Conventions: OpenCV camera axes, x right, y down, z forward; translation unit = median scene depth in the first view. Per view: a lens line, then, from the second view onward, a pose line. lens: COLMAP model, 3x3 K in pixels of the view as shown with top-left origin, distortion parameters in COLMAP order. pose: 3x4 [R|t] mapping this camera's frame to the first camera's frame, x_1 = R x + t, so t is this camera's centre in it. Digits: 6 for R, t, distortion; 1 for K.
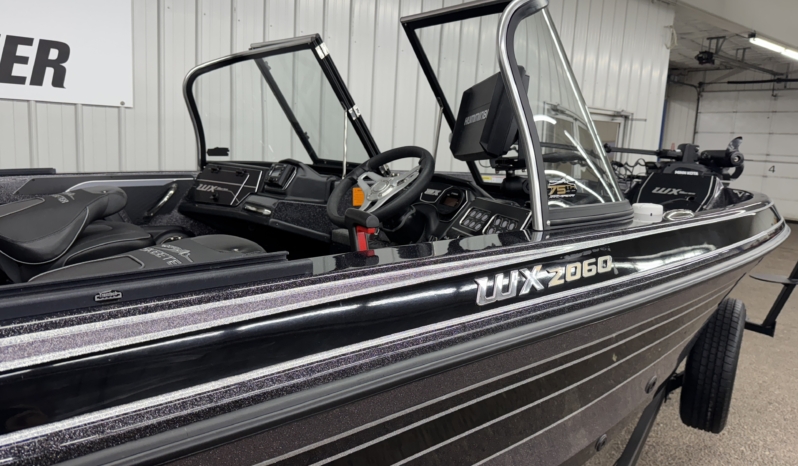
lens RADIAL K [[587.6, 0, 399.0], [0, 587.6, 233.0], [0, 0, 1]] dist [0.100076, -0.147642]
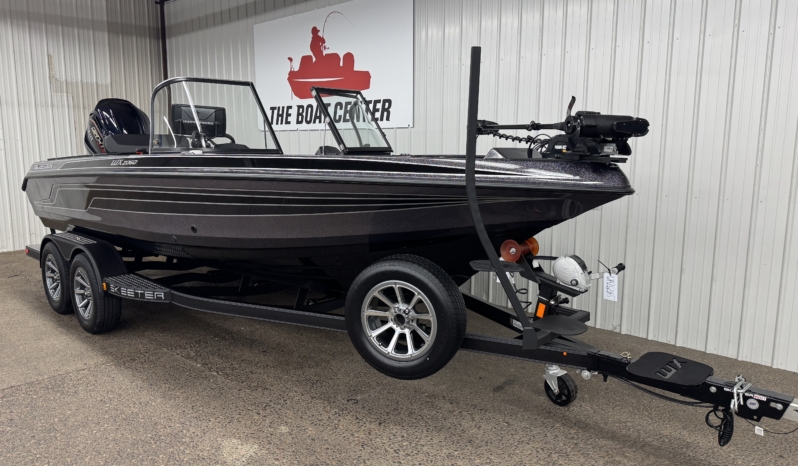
lens RADIAL K [[587.6, 0, 399.0], [0, 587.6, 233.0], [0, 0, 1]] dist [0.100076, -0.147642]
pose [[0.132204, 0.097793, -0.986387, 1.435972], [-0.141963, 0.986731, 0.078800, -0.020338], [0.981004, 0.129613, 0.144333, 0.737570]]
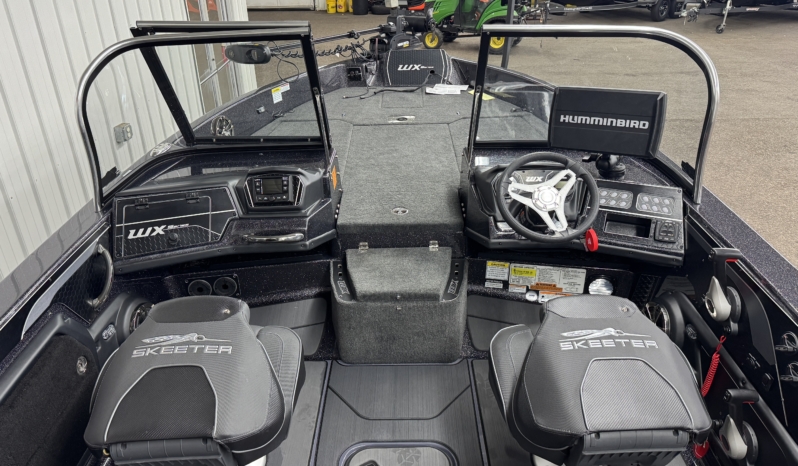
lens RADIAL K [[587.6, 0, 399.0], [0, 587.6, 233.0], [0, 0, 1]] dist [0.100076, -0.147642]
pose [[0.620339, -0.411955, 0.667437, -0.510884], [0.158203, 0.899190, 0.407958, -0.268770], [-0.768213, -0.147482, 0.622975, 0.235767]]
